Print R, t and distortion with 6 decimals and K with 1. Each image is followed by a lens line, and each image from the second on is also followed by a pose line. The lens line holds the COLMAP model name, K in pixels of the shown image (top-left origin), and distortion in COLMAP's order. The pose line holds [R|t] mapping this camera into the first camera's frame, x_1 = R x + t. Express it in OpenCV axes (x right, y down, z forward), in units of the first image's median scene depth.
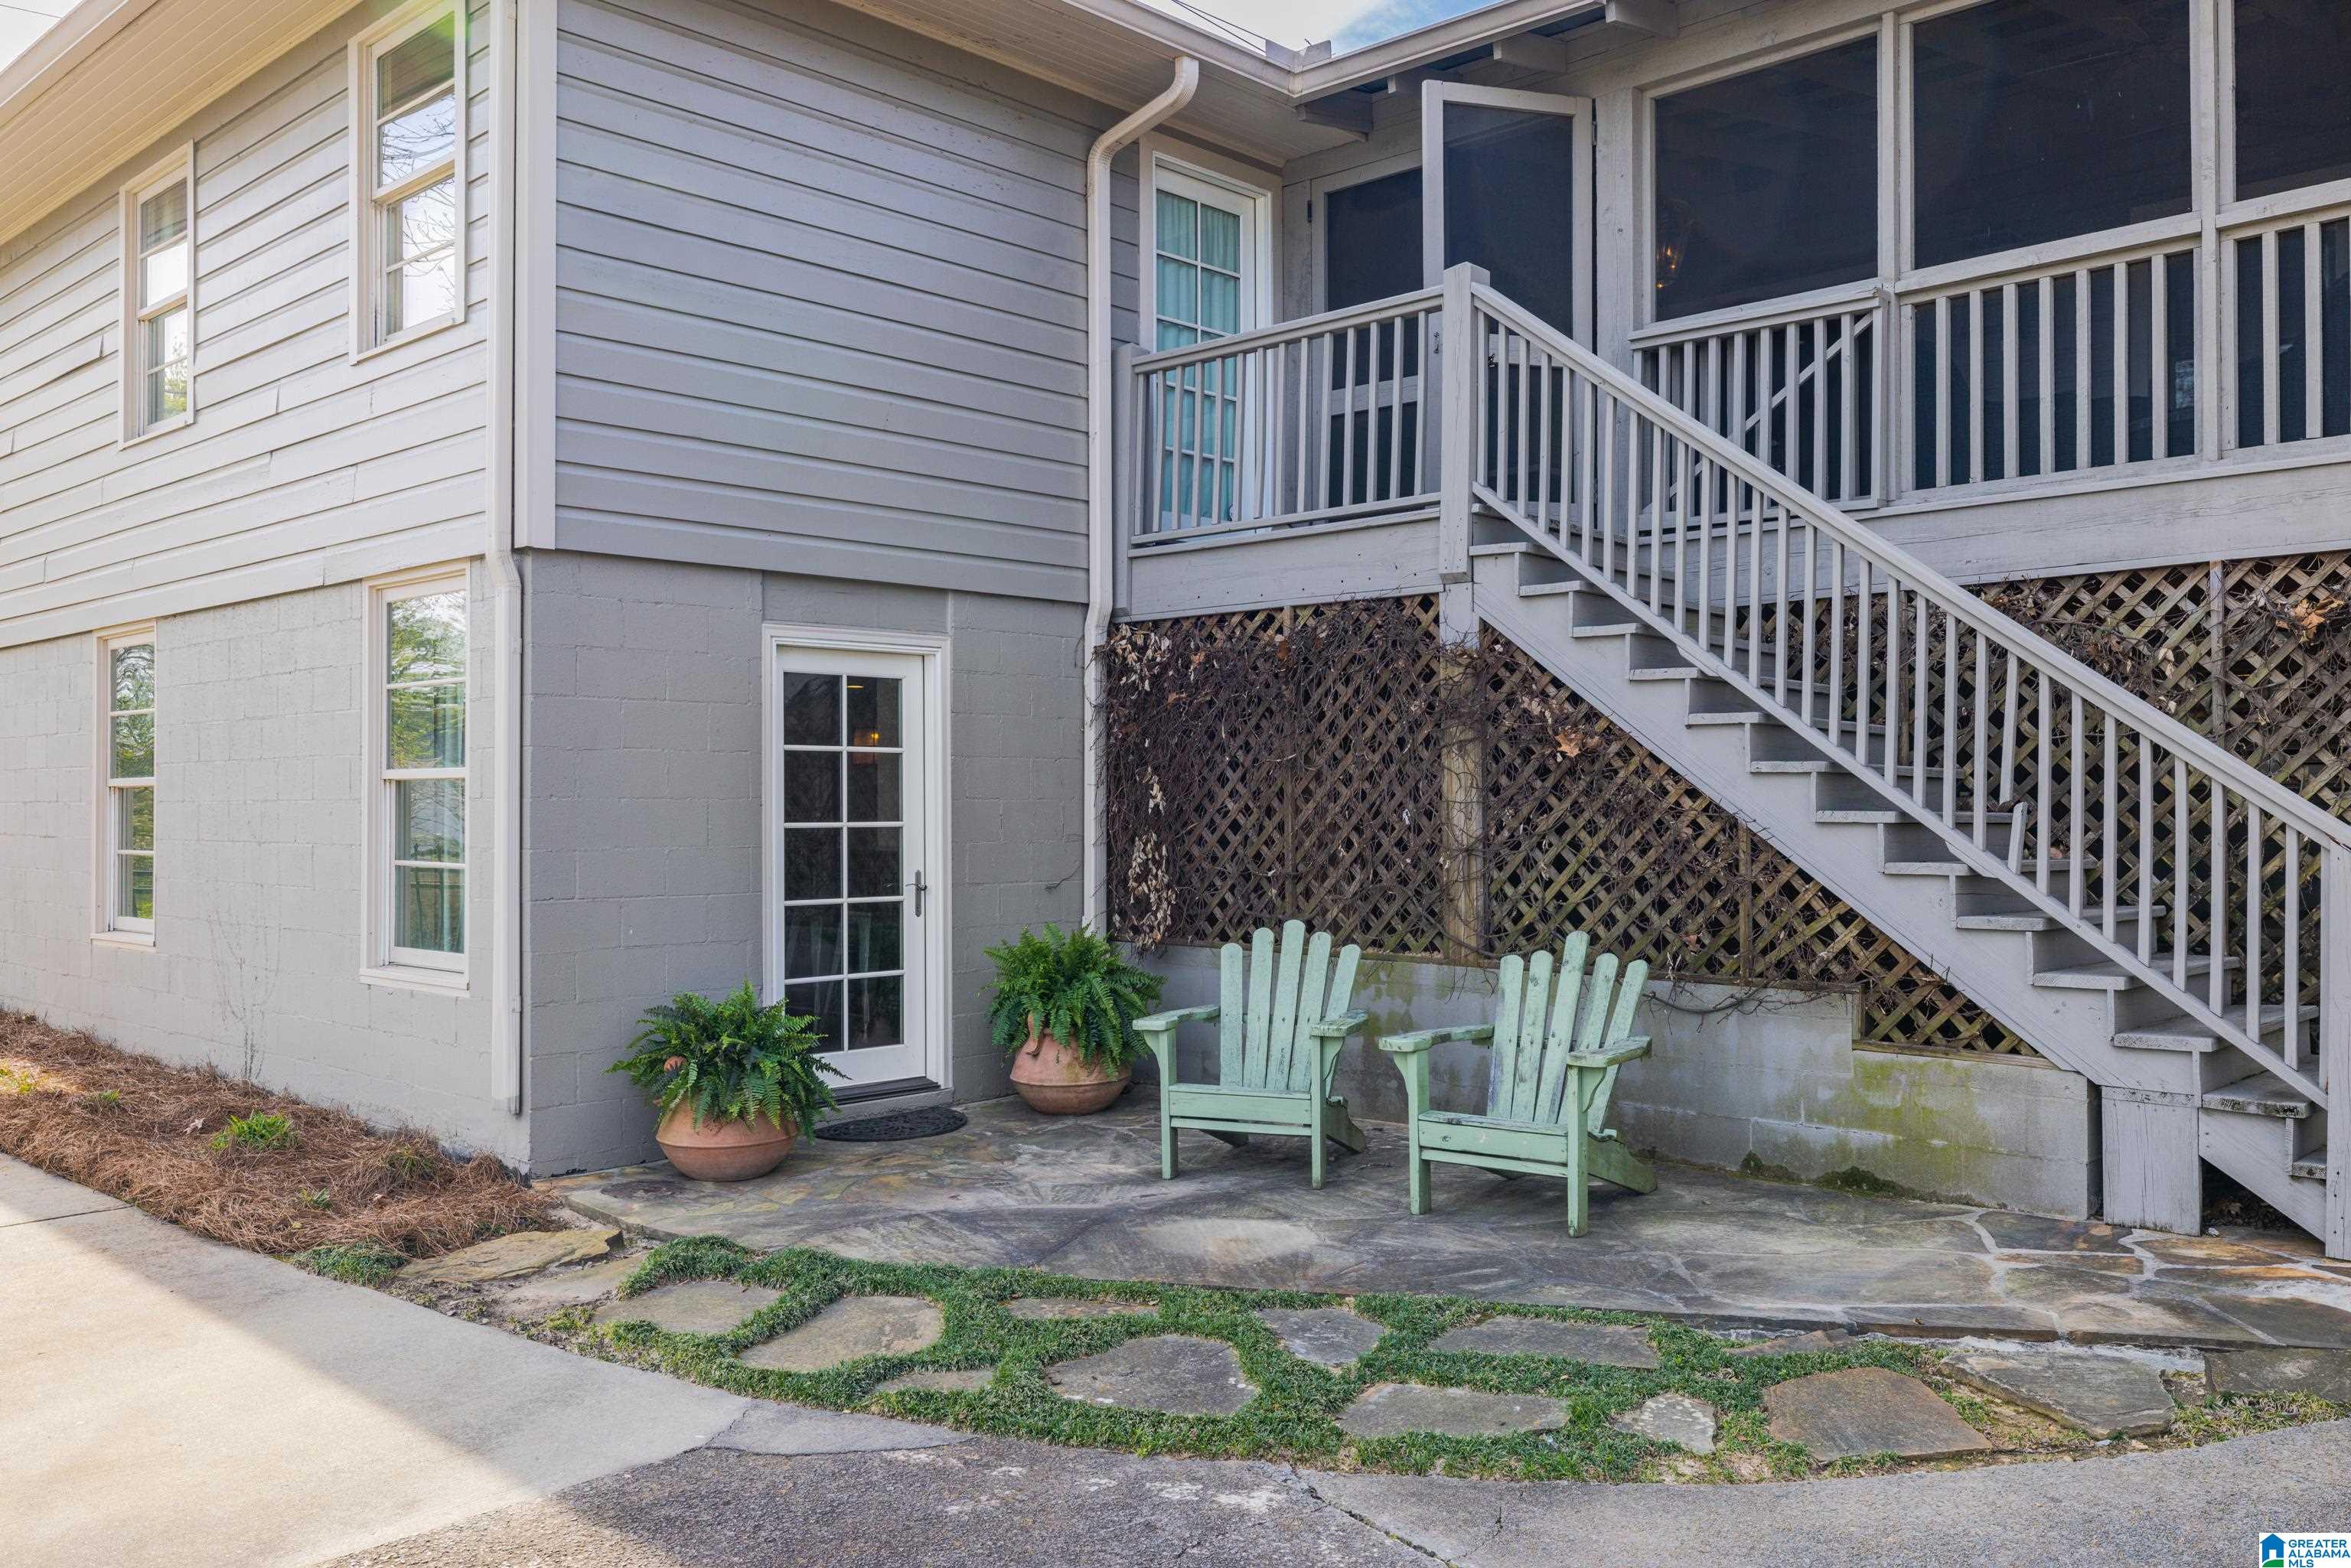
lens RADIAL K [[1906.1, 0, 1133.6], [0, 1906.1, 781.2], [0, 0, 1]] dist [-0.006324, 0.007688]
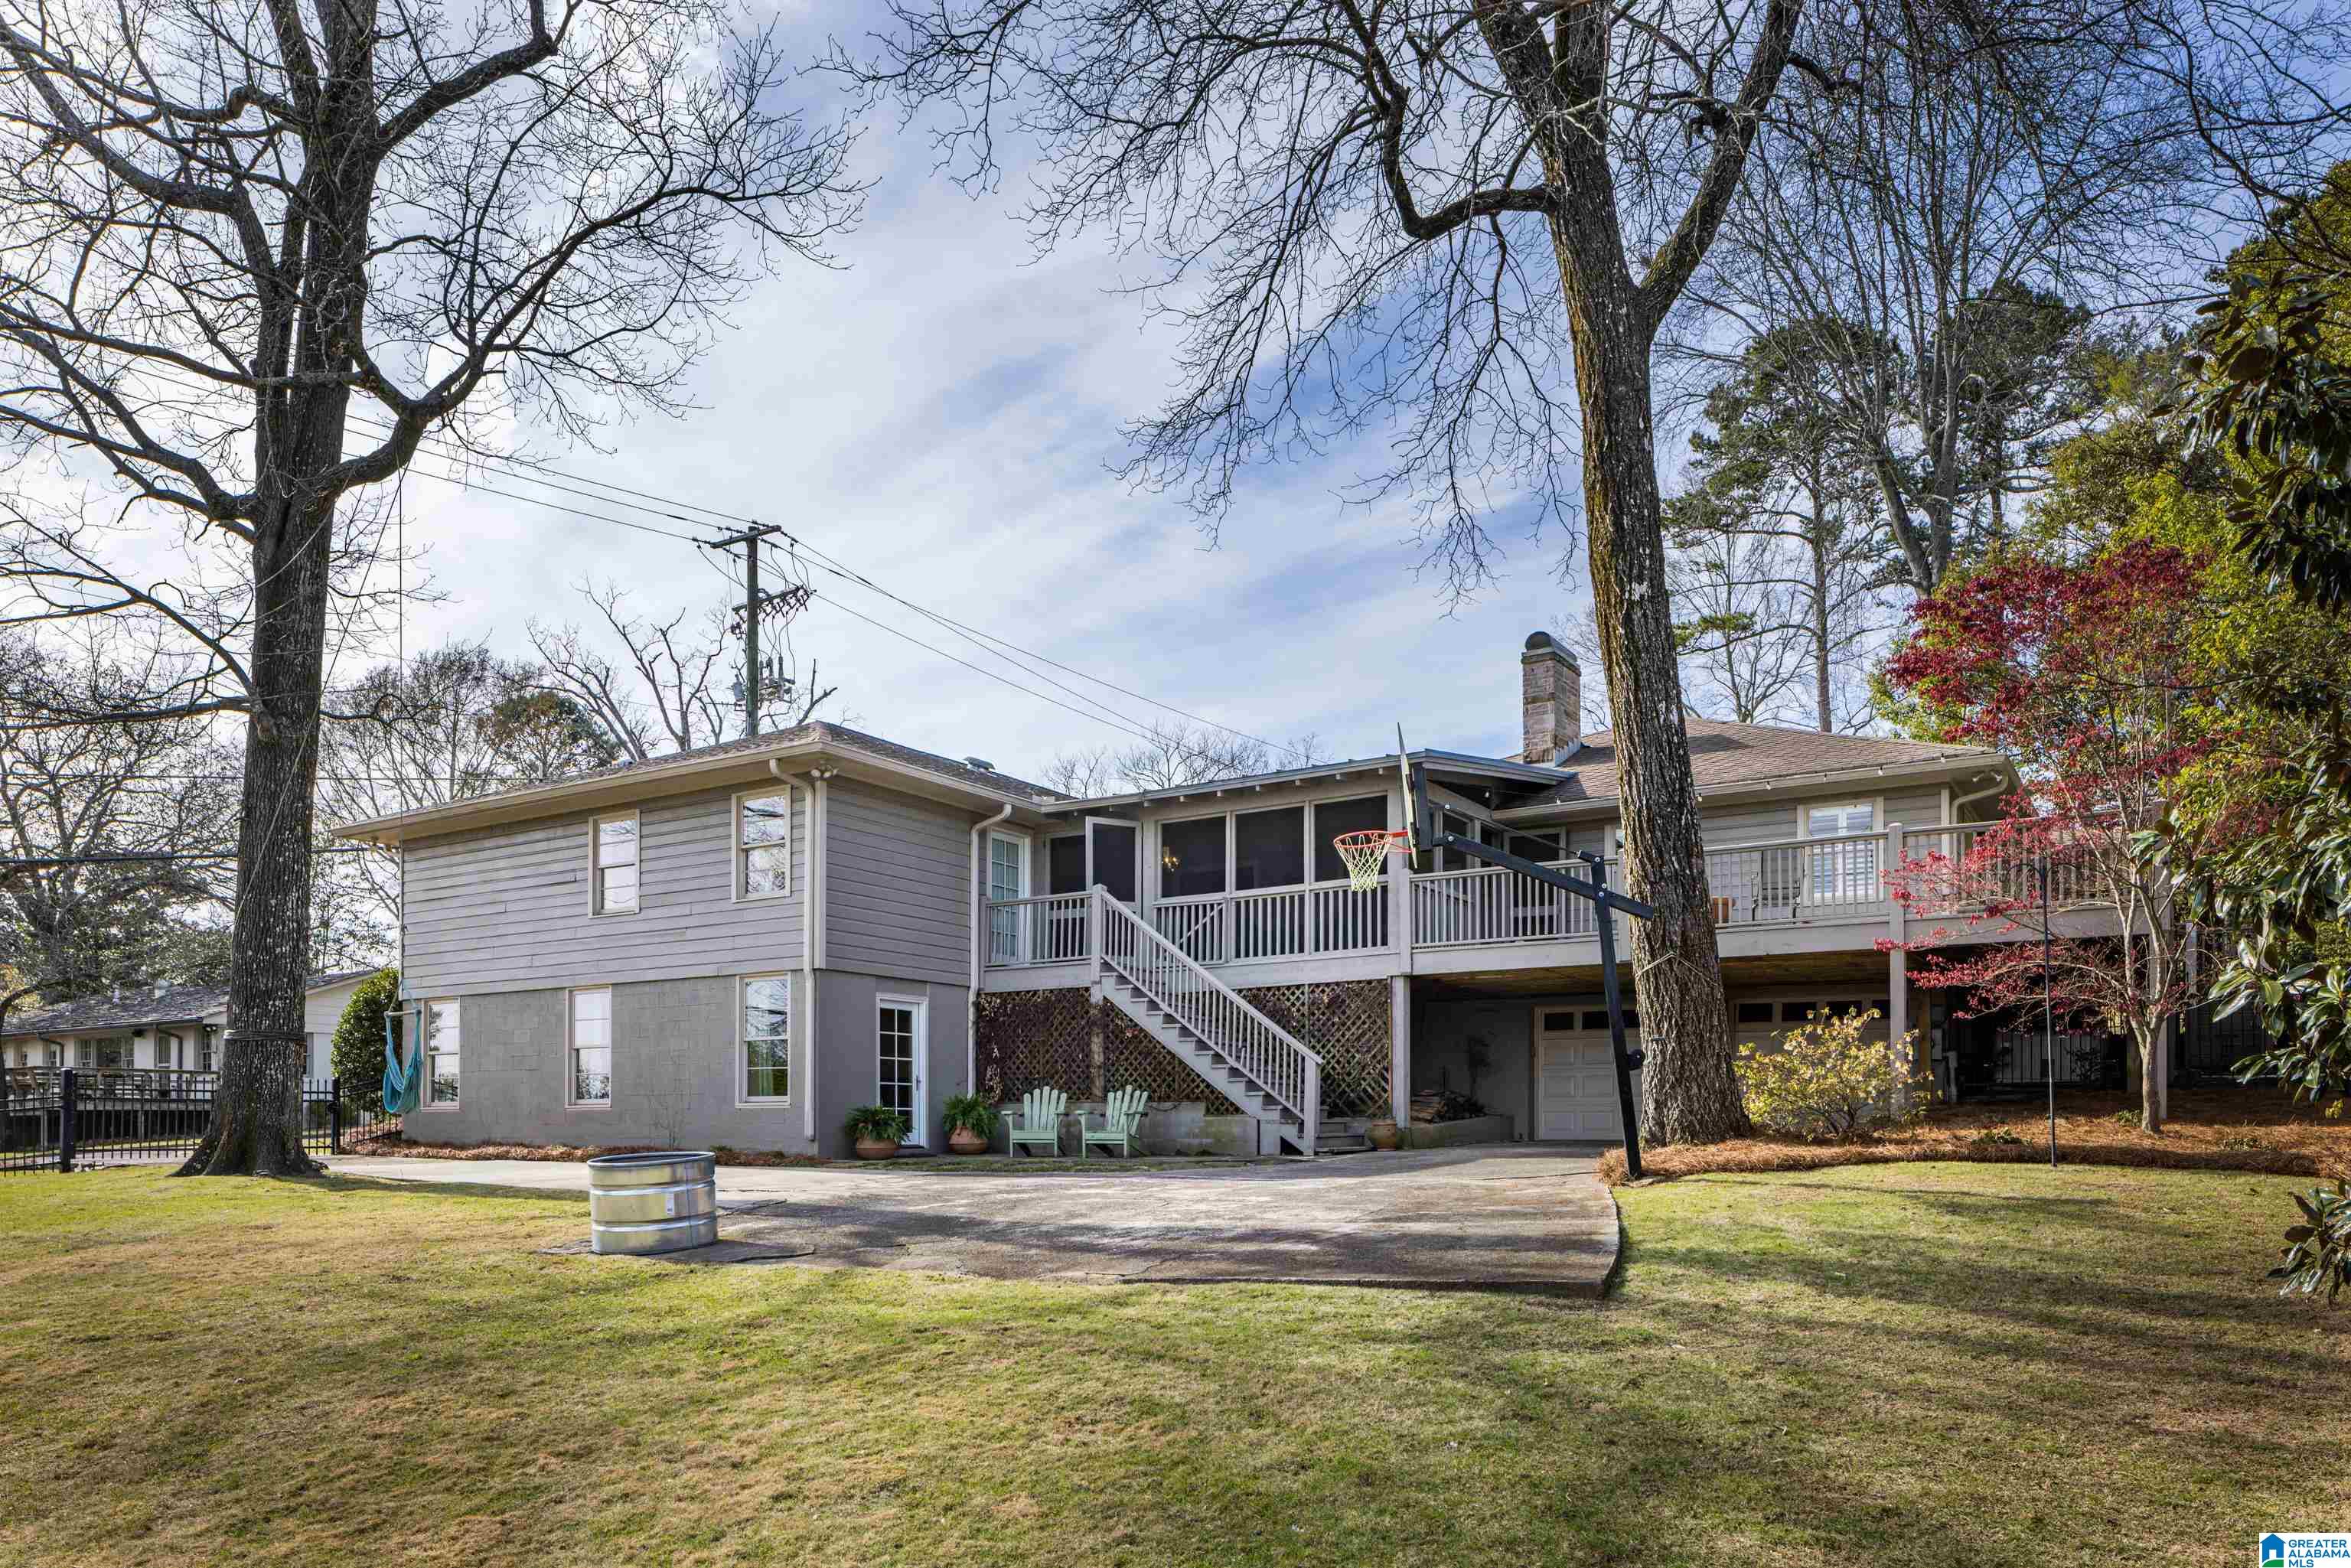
lens RADIAL K [[1573.4, 0, 1146.9], [0, 1573.4, 1114.1], [0, 0, 1]] dist [-0.015075, 0.005031]
pose [[0.980127, 0.005769, 0.198288, -0.281949], [-0.005706, 0.999983, -0.000889, 0.121919], [-0.198289, -0.000260, 0.980143, -1.679816]]
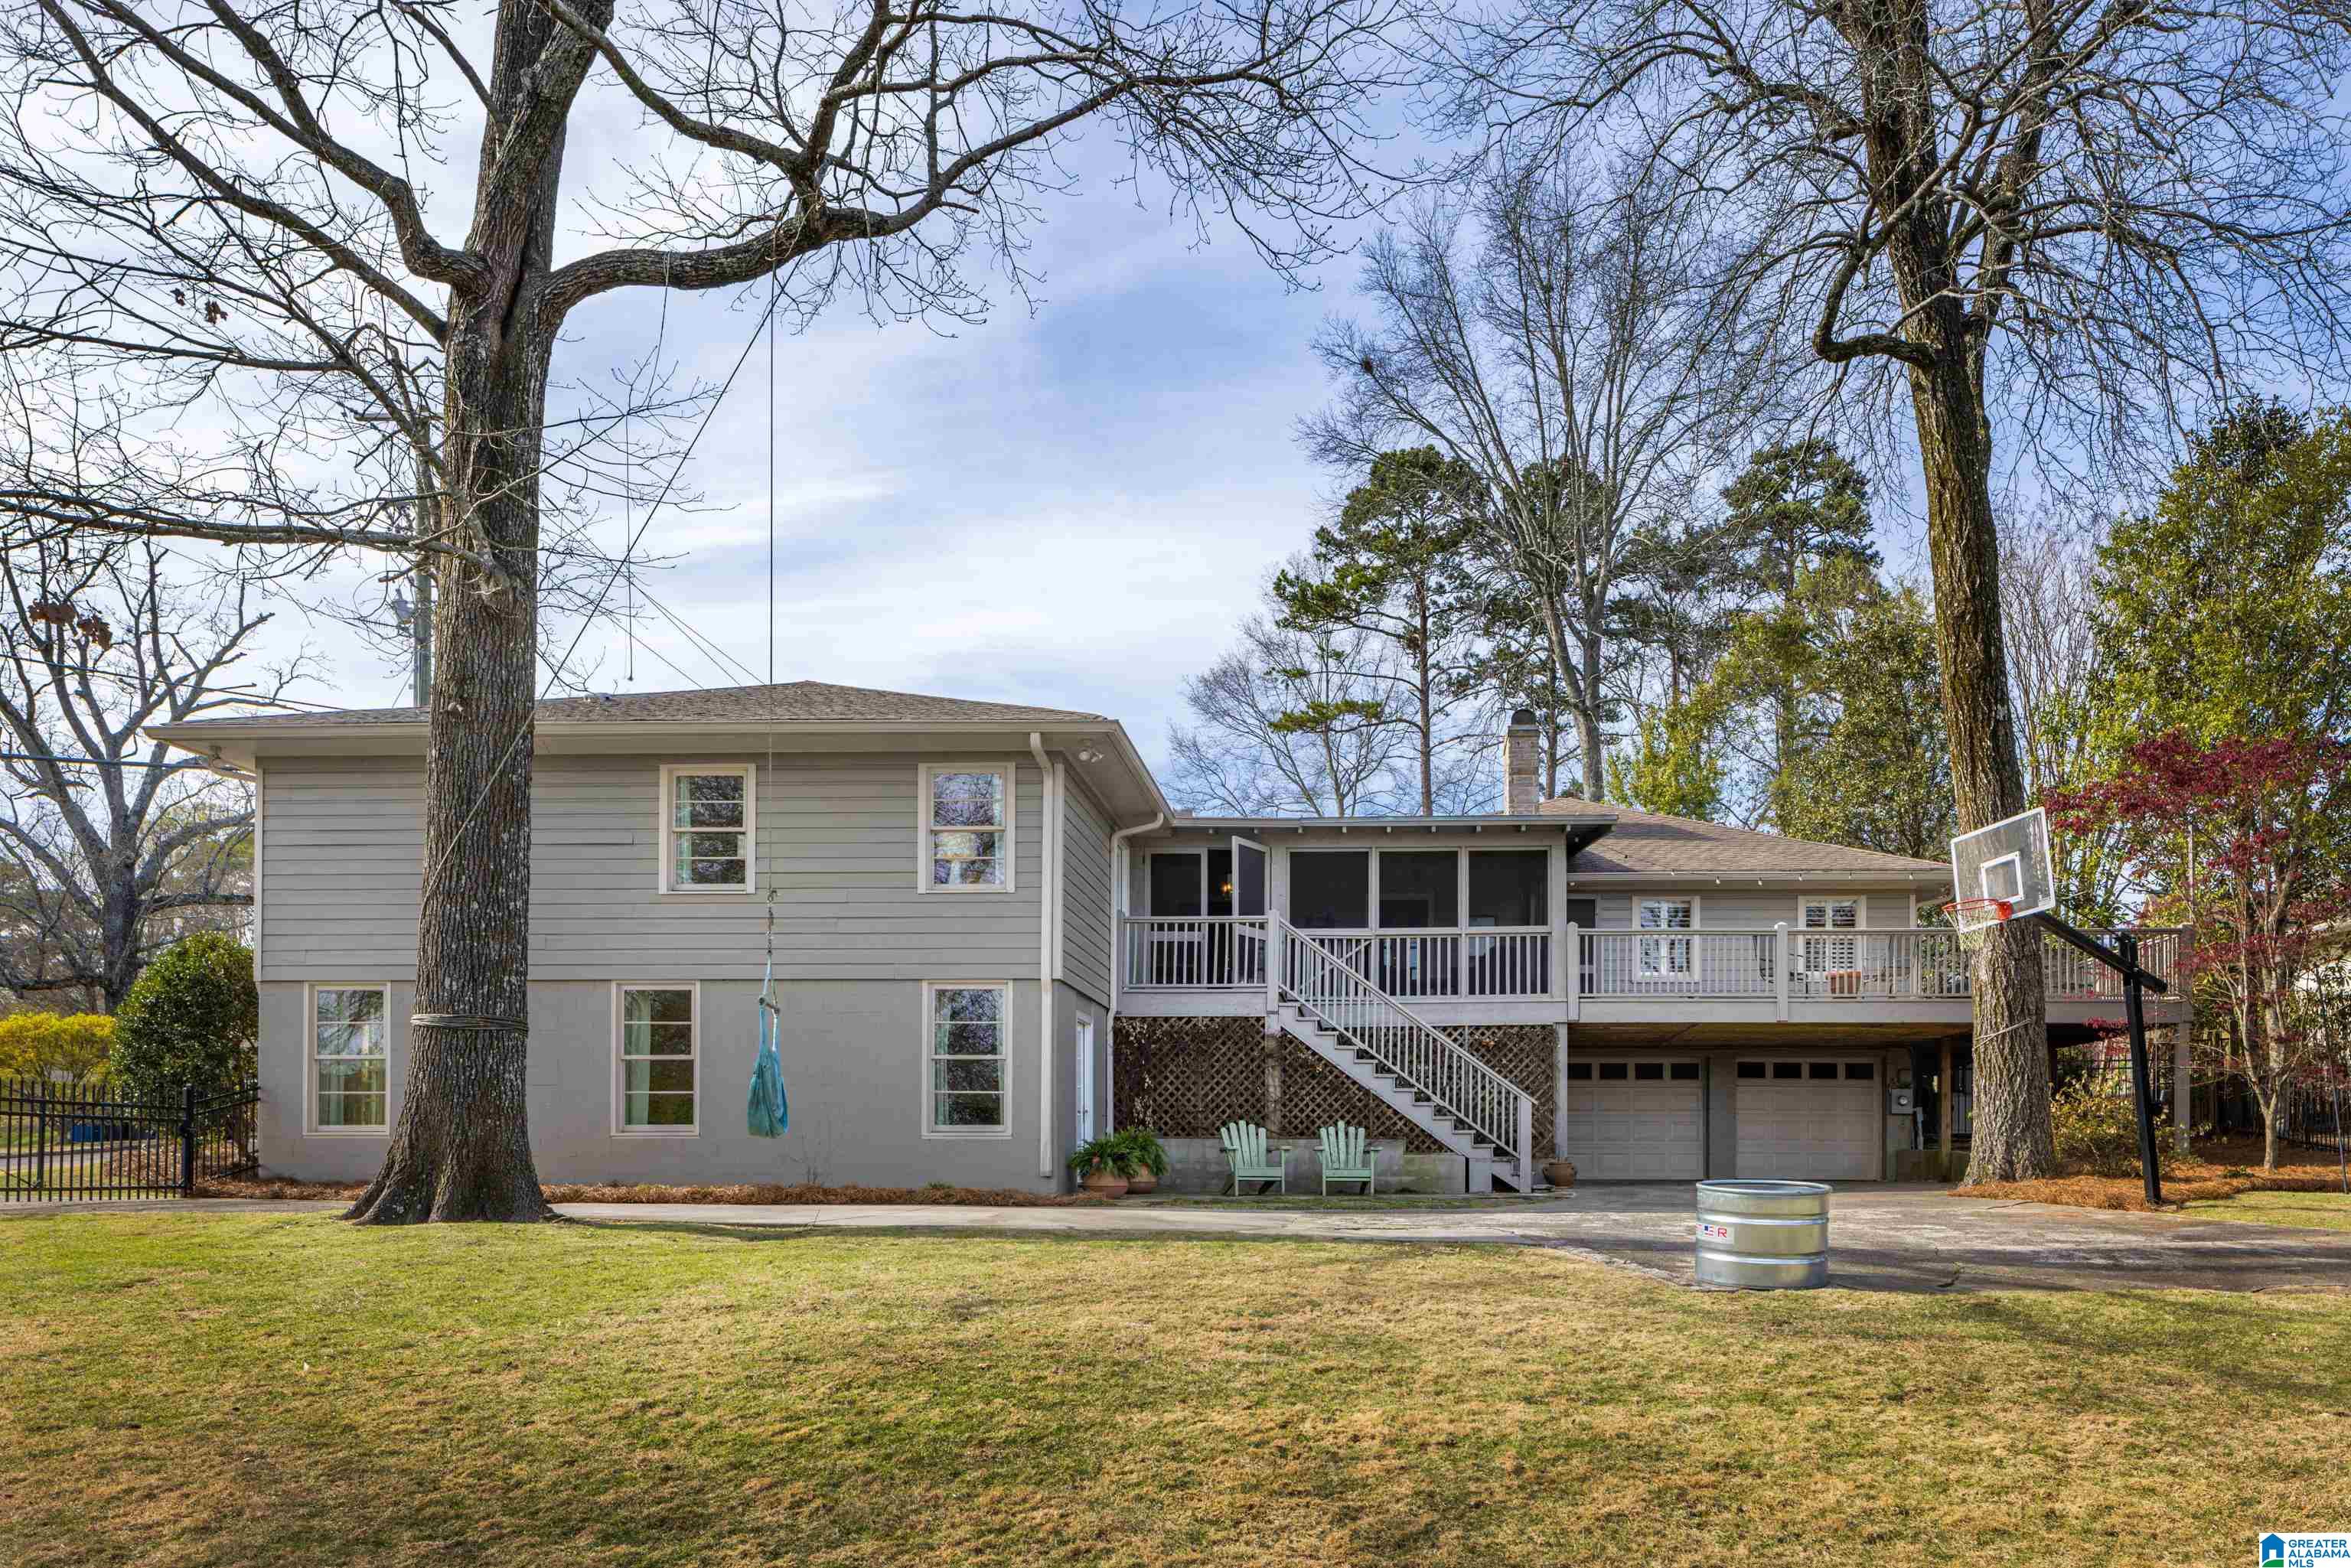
lens RADIAL K [[1582.3, 0, 1325.9], [0, 1582.3, 1158.5], [0, 0, 1]] dist [-0.005515, 0.001726]
pose [[0.743773, 0.014326, 0.668279, -1.516155], [-0.012009, 0.999895, -0.008069, 0.152839], [-0.668325, -0.002024, 0.743867, -0.983554]]
